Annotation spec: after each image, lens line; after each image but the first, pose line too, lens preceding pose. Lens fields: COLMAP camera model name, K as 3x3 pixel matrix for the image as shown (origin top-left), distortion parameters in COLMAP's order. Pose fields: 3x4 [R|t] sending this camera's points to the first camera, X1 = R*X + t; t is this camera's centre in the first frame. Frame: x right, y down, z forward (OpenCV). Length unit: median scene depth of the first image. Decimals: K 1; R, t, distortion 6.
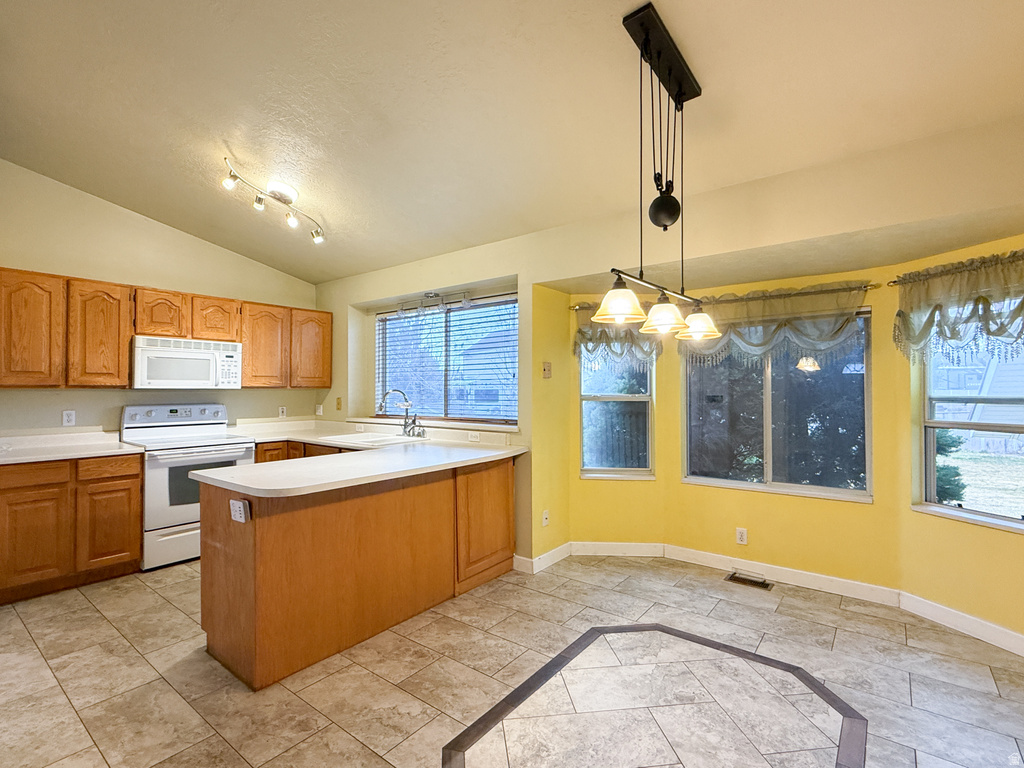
lens RADIAL K [[479.8, 0, 527.1], [0, 479.8, 386.1], [0, 0, 1]] dist [-0.003864, 0.001326]
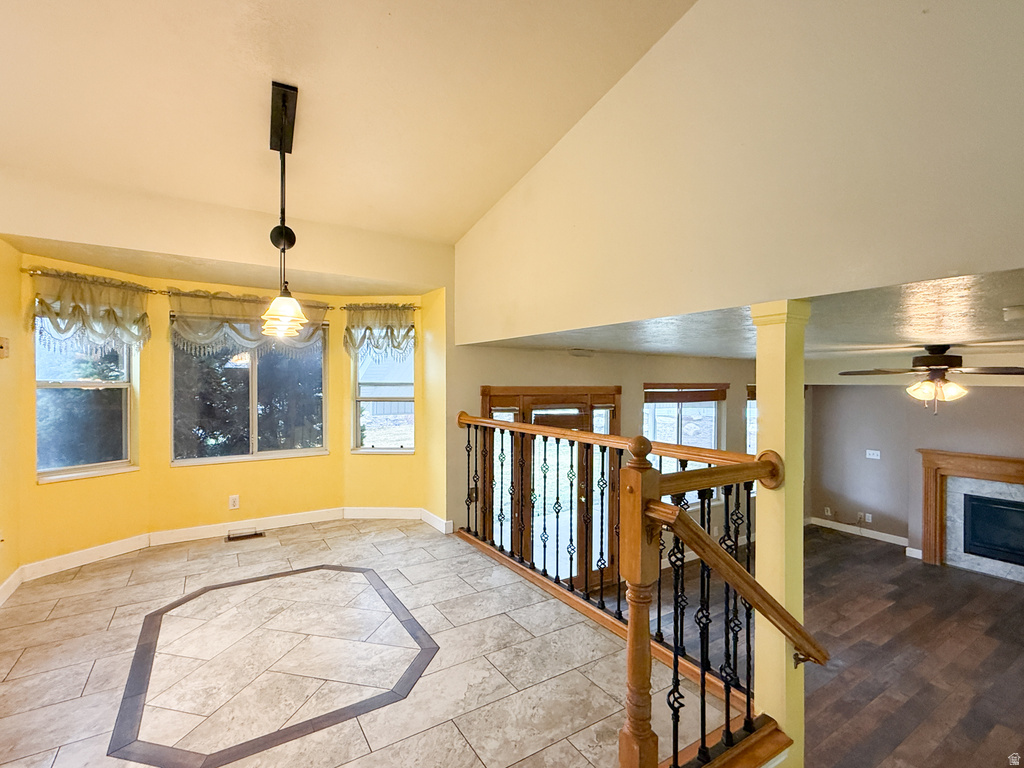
lens RADIAL K [[479.8, 0, 505.8], [0, 479.8, 387.4], [0, 0, 1]] dist [-0.003864, 0.001326]
pose [[0.353215, -0.010335, 0.935485, -0.503260], [-0.014516, 0.999758, 0.016526, 0.005543], [-0.935429, -0.019416, 0.352980, -0.032161]]
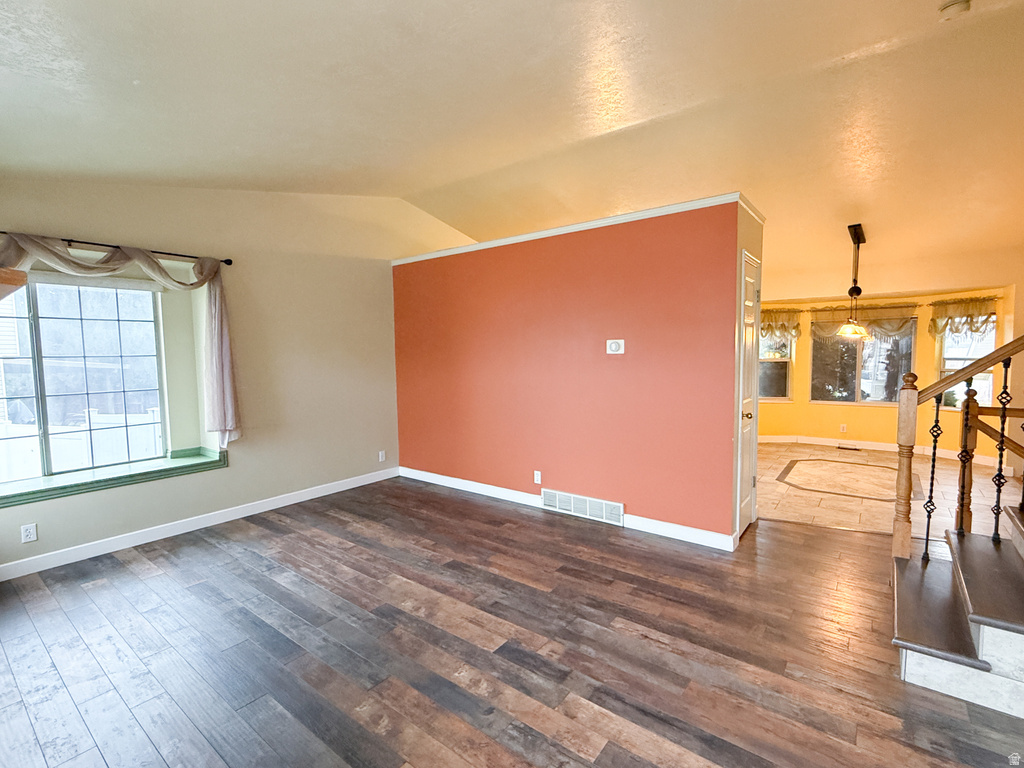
lens RADIAL K [[479.8, 0, 514.4], [0, 479.8, 387.3], [0, 0, 1]] dist [-0.003864, 0.001326]
pose [[0.999880, -0.015505, -0.000386, -1.141929], [0.015484, 0.996477, 0.082424, -0.053658], [-0.000893, -0.082420, 0.996597, -1.211042]]
